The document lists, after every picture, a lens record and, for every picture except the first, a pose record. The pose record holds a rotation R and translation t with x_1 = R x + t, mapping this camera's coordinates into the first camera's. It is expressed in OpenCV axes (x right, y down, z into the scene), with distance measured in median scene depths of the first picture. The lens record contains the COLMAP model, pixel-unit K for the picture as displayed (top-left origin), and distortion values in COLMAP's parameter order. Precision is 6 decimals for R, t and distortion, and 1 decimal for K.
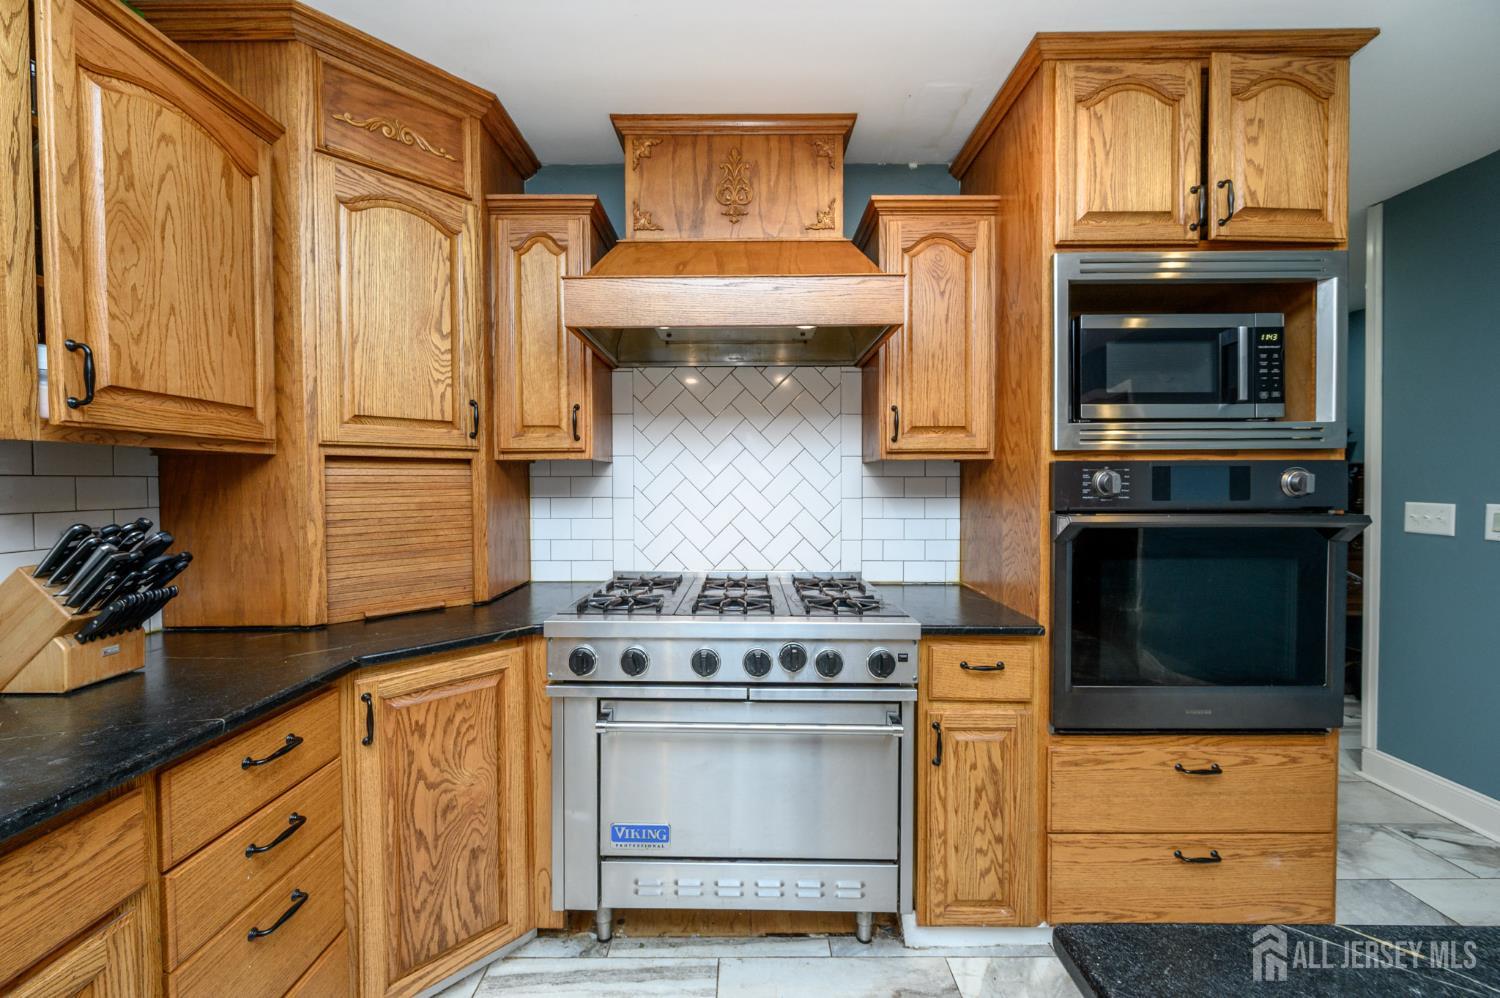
lens RADIAL K [[590.7, 0, 744.8], [0, 590.7, 493.7], [0, 0, 1]] dist [0.000403, -0.000066]
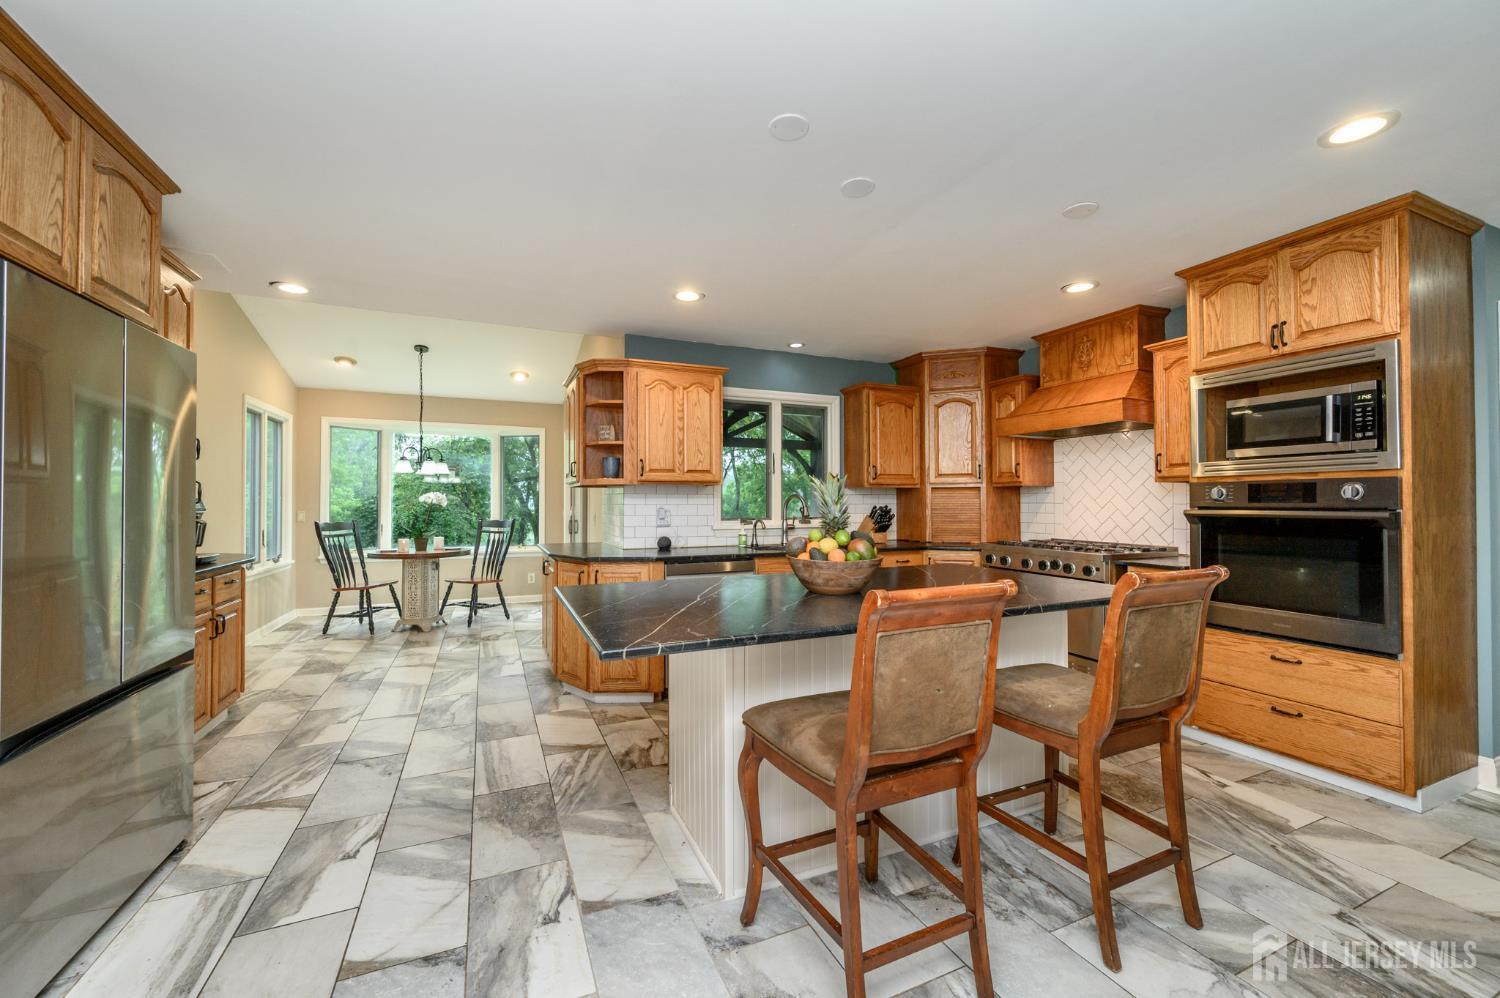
lens RADIAL K [[590.7, 0, 744.8], [0, 590.7, 493.7], [0, 0, 1]] dist [0.000403, -0.000066]
pose [[0.402015, -0.011631, -0.915559, 1.679175], [-0.016905, 0.999655, -0.020123, 0.045047], [0.915477, 0.023568, 0.401679, -1.107311]]
